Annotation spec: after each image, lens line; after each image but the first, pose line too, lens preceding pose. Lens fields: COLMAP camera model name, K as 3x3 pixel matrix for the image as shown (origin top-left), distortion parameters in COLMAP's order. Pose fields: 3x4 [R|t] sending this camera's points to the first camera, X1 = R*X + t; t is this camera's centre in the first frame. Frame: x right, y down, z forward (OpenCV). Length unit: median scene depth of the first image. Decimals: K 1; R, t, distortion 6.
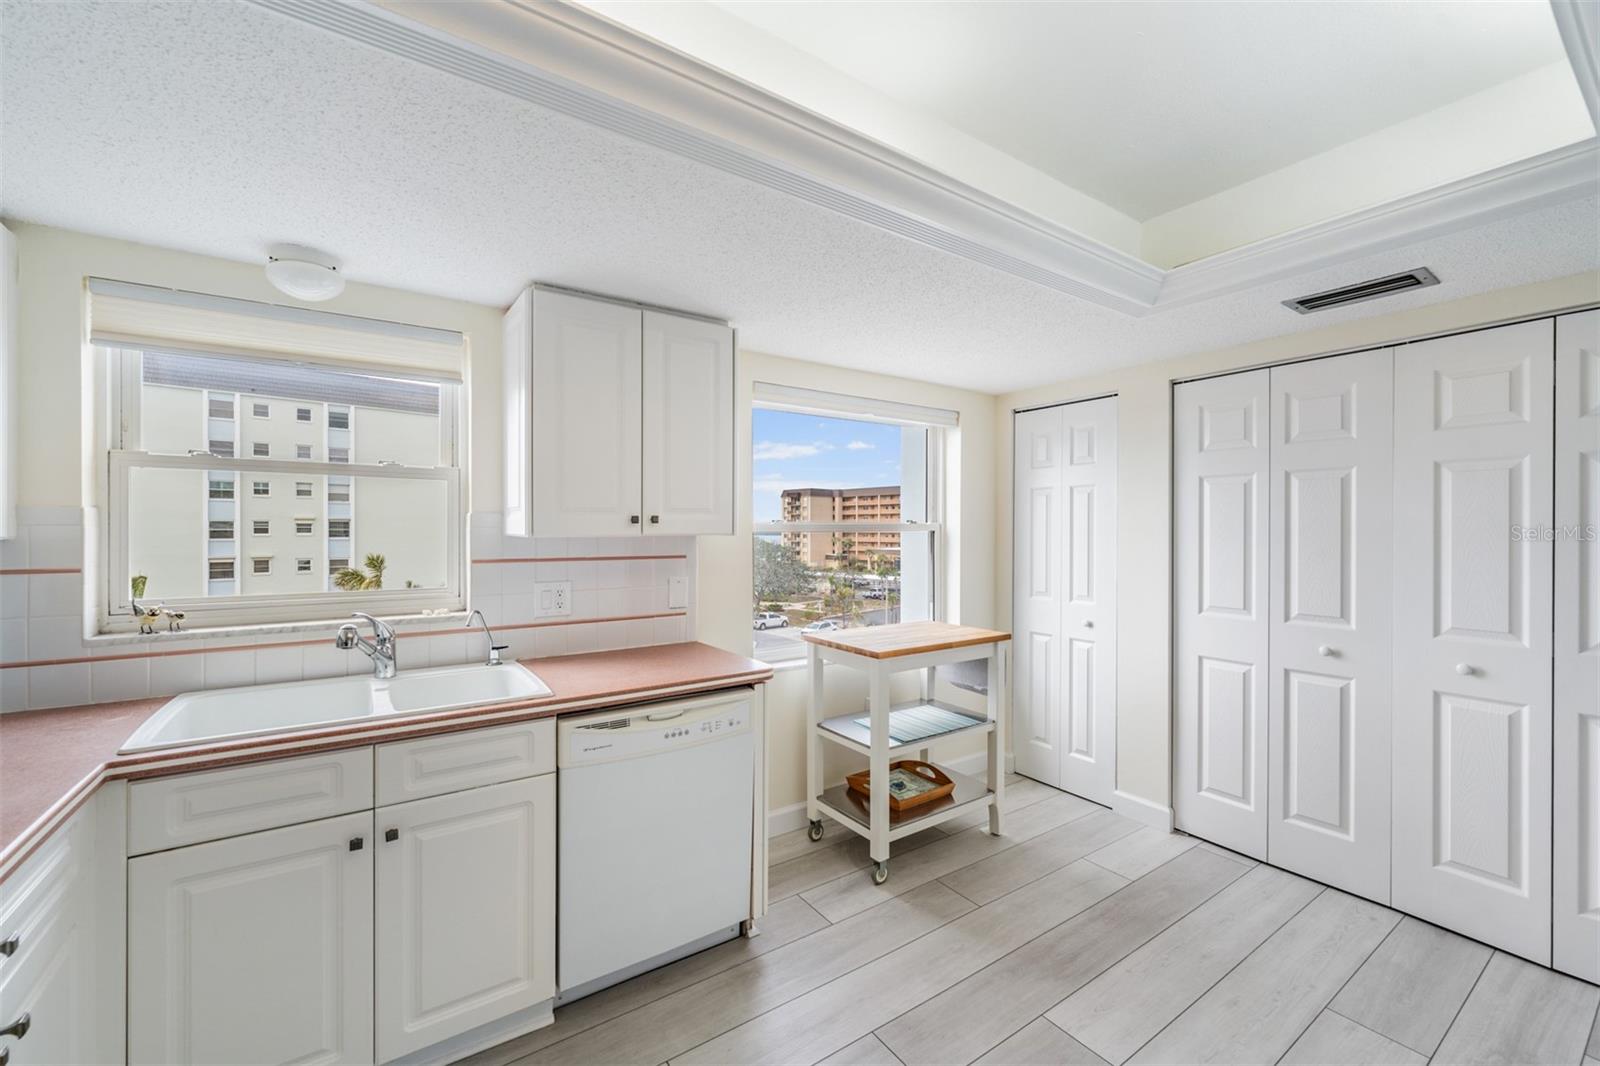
lens RADIAL K [[641.7, 0, 800.0], [0, 641.7, 533.0], [0, 0, 1]] dist [-0.003992, -0.000345]
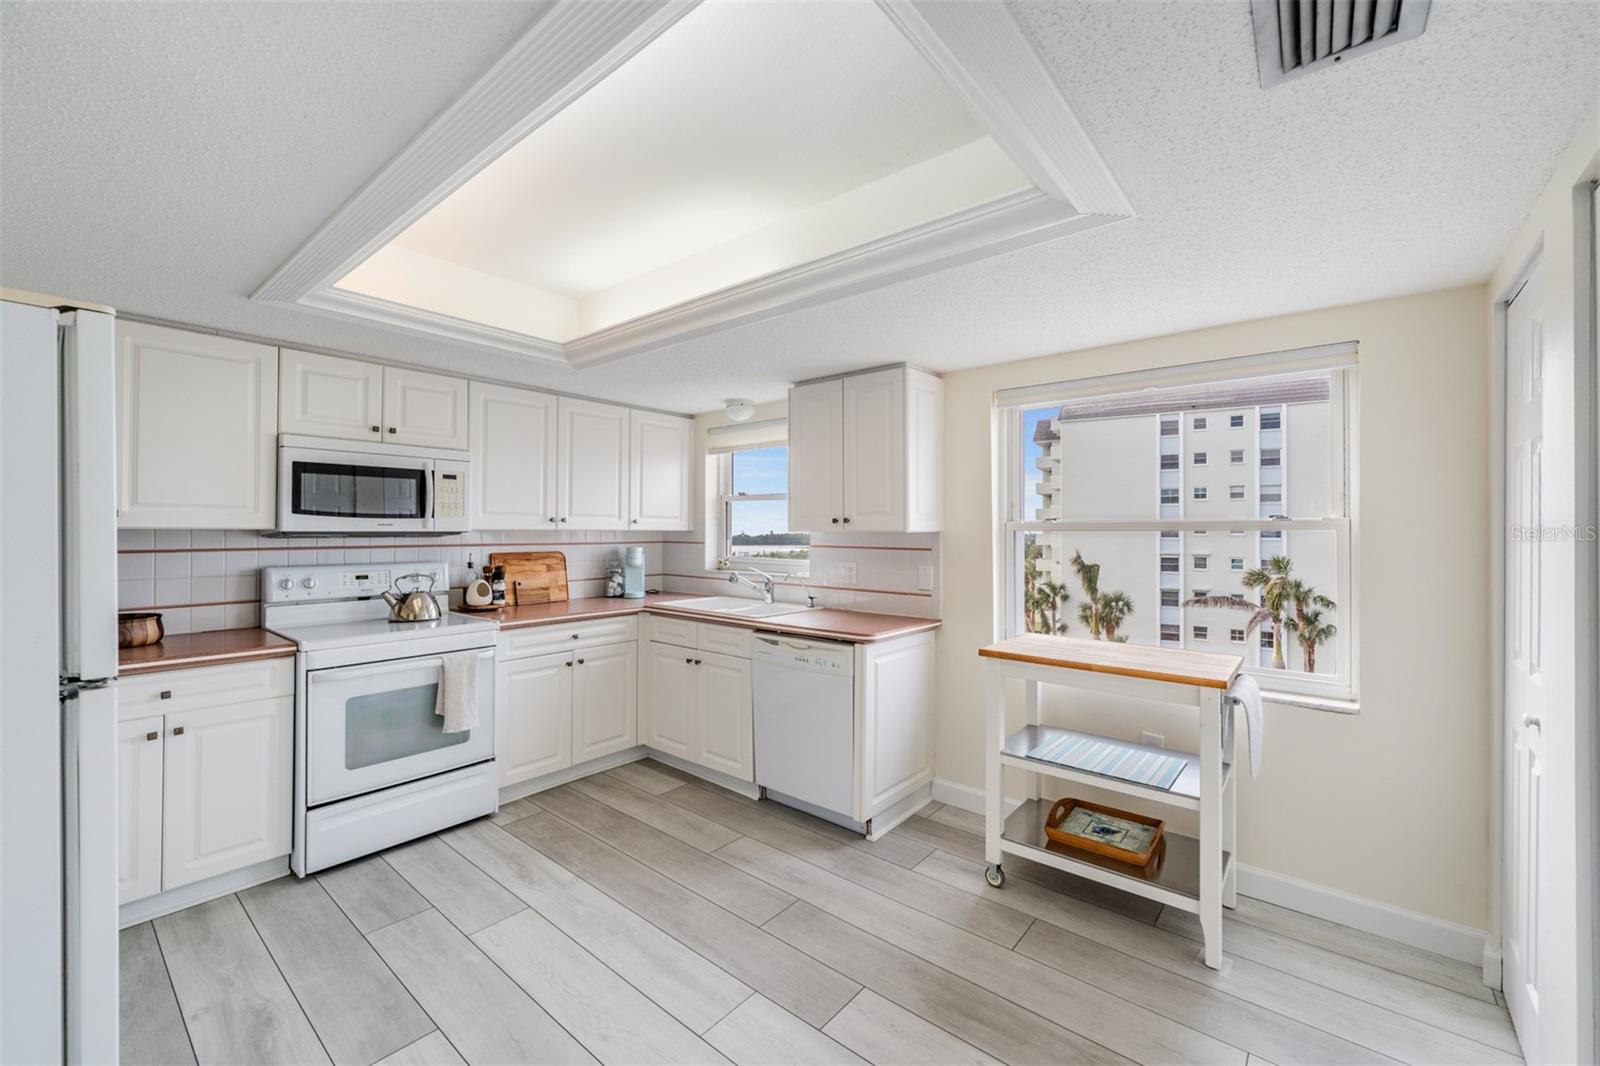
lens RADIAL K [[641.7, 0, 800.0], [0, 641.7, 533.0], [0, 0, 1]] dist [-0.003992, -0.000345]
pose [[0.272882, 0.007422, -0.962019, 0.951481], [-0.008529, 0.999950, 0.005296, 0.000078], [0.962010, 0.006760, 0.272932, 0.421524]]
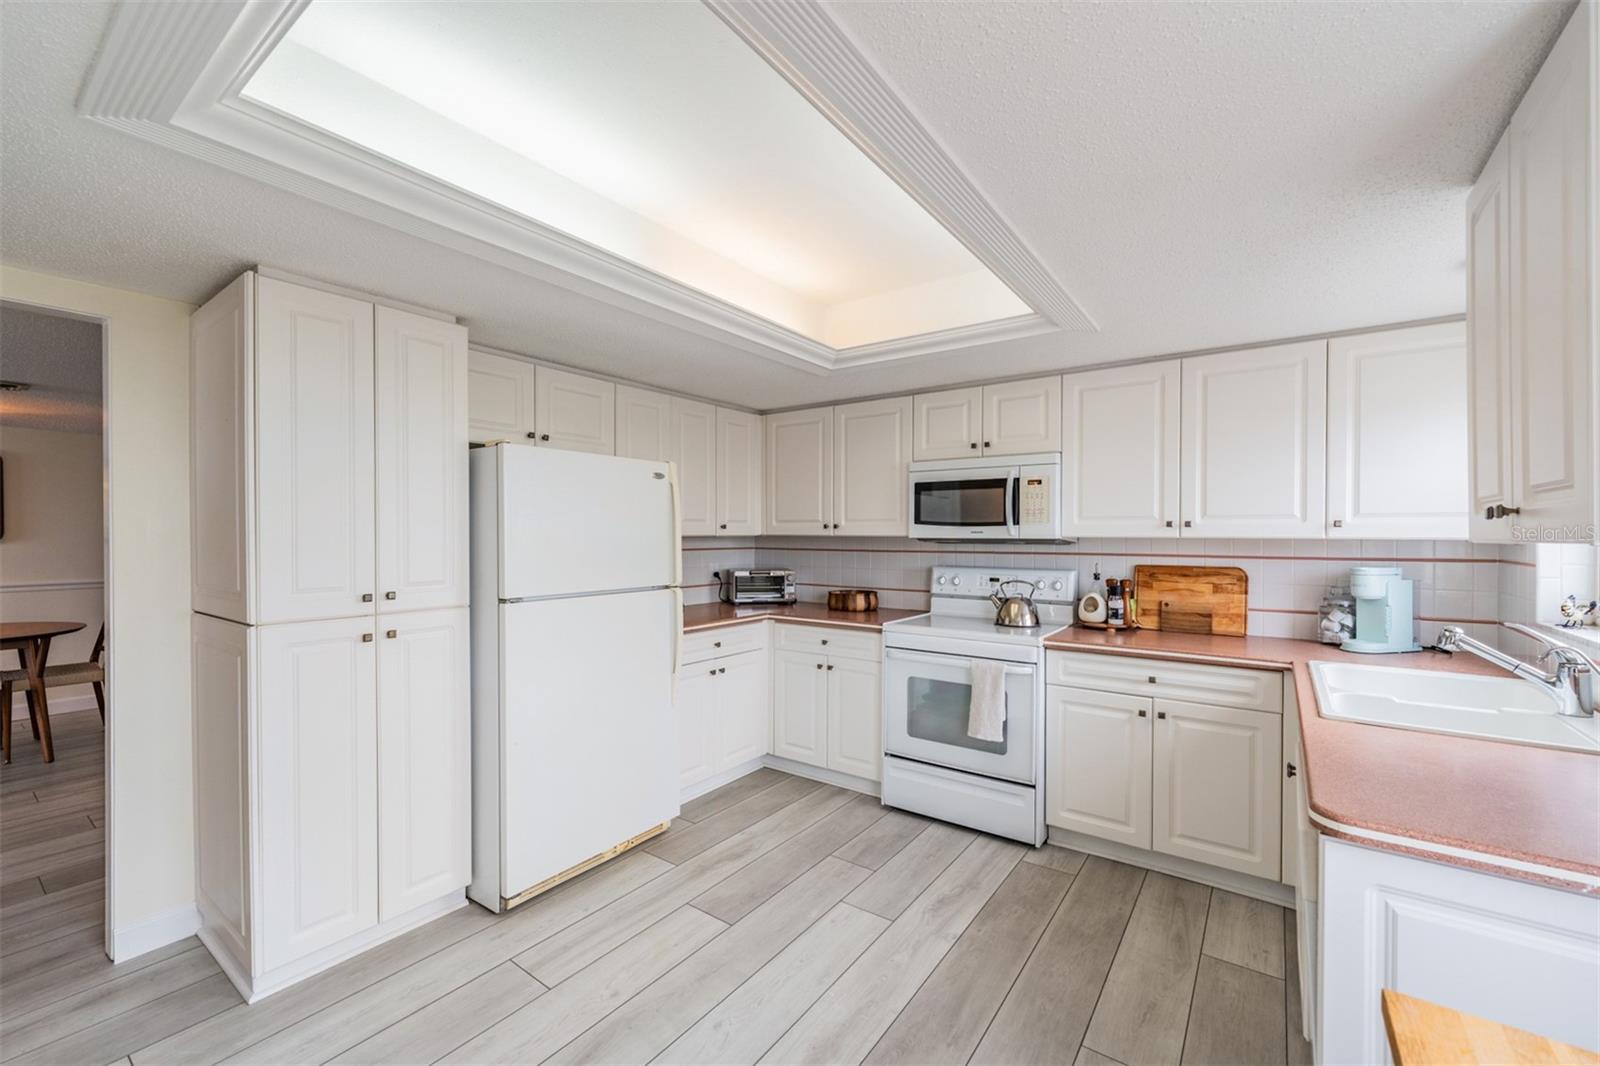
lens RADIAL K [[654.0, 0, 801.1], [0, 654.0, 541.7], [0, 0, 1]] dist [-0.001469, -0.000069]
pose [[-0.941060, 0.002961, -0.338226, 0.414977], [-0.002813, 0.999859, 0.016580, -0.004070], [0.338227, 0.016554, -0.940919, 1.093552]]
